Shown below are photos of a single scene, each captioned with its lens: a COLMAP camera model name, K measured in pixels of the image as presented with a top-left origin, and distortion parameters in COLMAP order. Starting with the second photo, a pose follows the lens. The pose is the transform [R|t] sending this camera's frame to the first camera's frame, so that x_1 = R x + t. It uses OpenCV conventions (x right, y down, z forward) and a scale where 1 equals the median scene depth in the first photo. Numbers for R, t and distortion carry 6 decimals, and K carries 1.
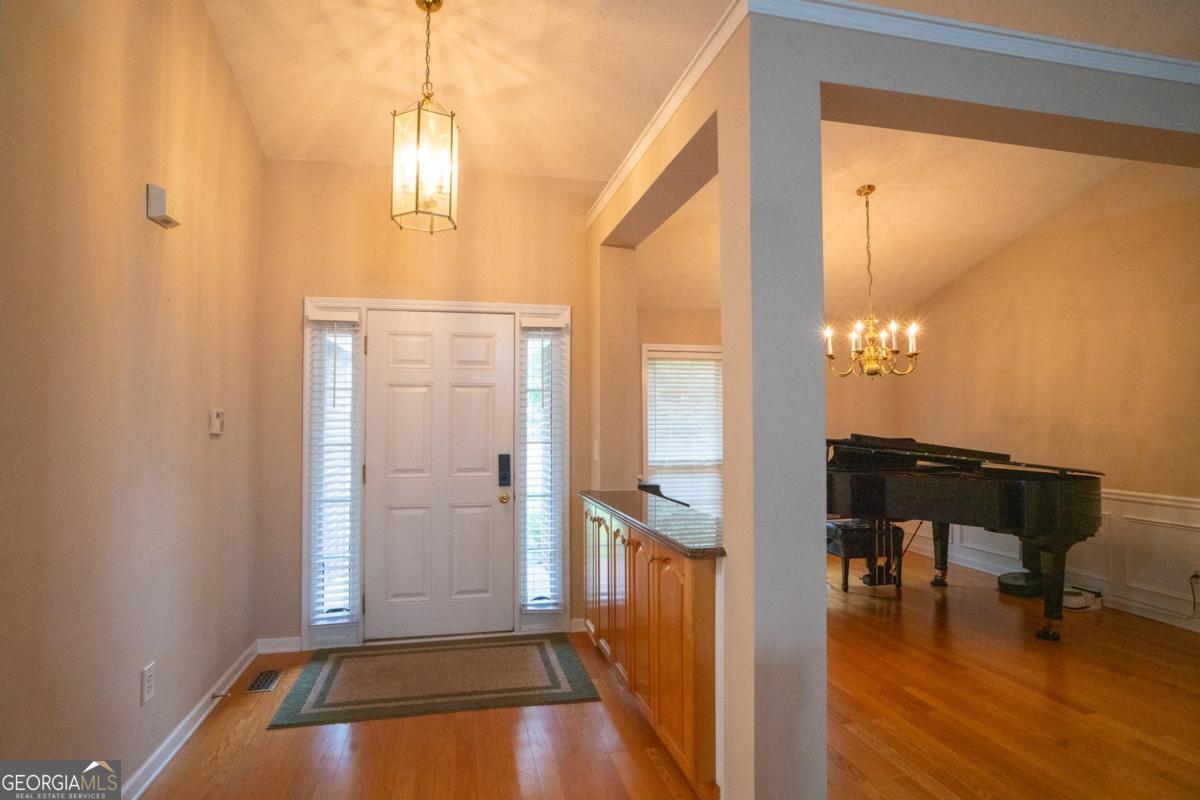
lens RADIAL K [[601.3, 0, 604.2], [0, 601.3, 399.9], [0, 0, 1]] dist [-0.038440, 0.020281]
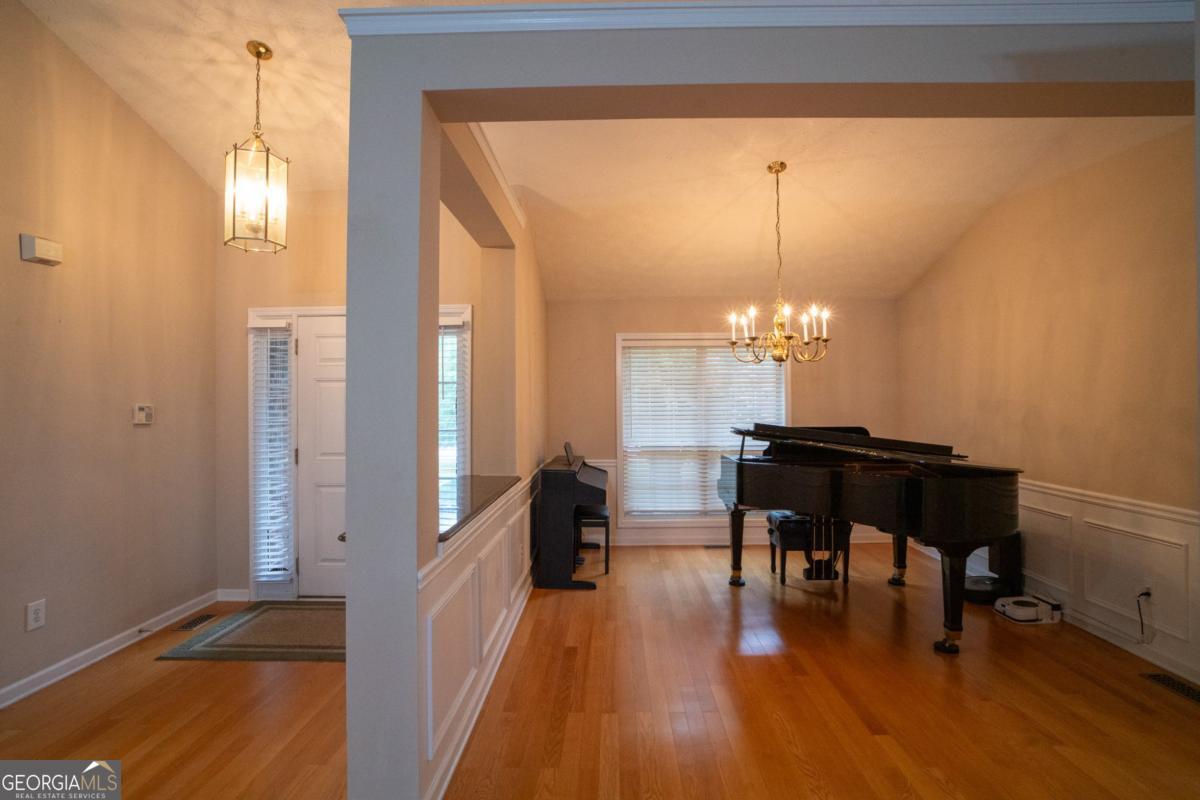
lens RADIAL K [[578.7, 0, 622.7], [0, 578.7, 395.8], [0, 0, 1]] dist [-0.042959, 0.022656]
pose [[0.973898, -0.006822, -0.226883, 0.447193], [0.012186, 0.999678, 0.022246, -0.011996], [0.226658, -0.024431, 0.973668, 0.044681]]
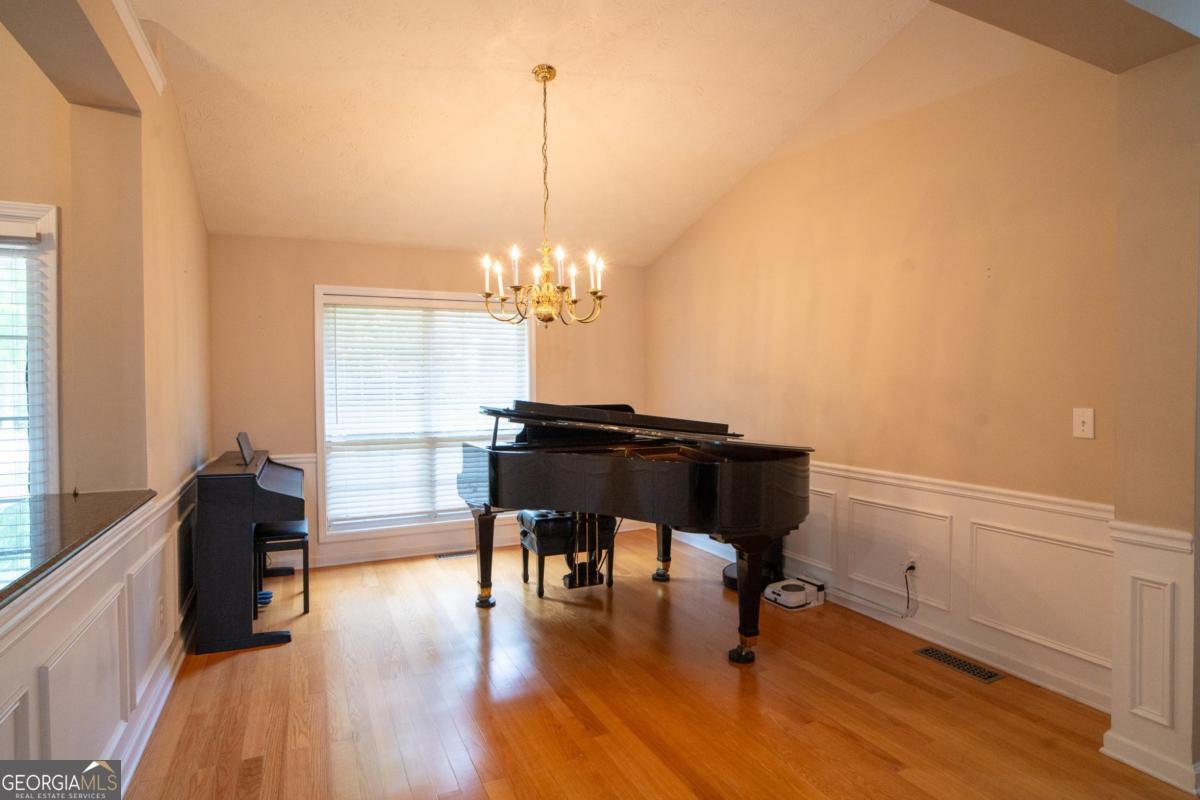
lens RADIAL K [[594.9, 0, 575.3], [0, 594.9, 396.7], [0, 0, 1]] dist [-0.025892, 0.000829]
pose [[0.982878, -0.008185, 0.184076, 0.375115], [-0.001715, 0.998563, 0.053560, 0.013200], [-0.184250, -0.052958, 0.981452, 0.277012]]
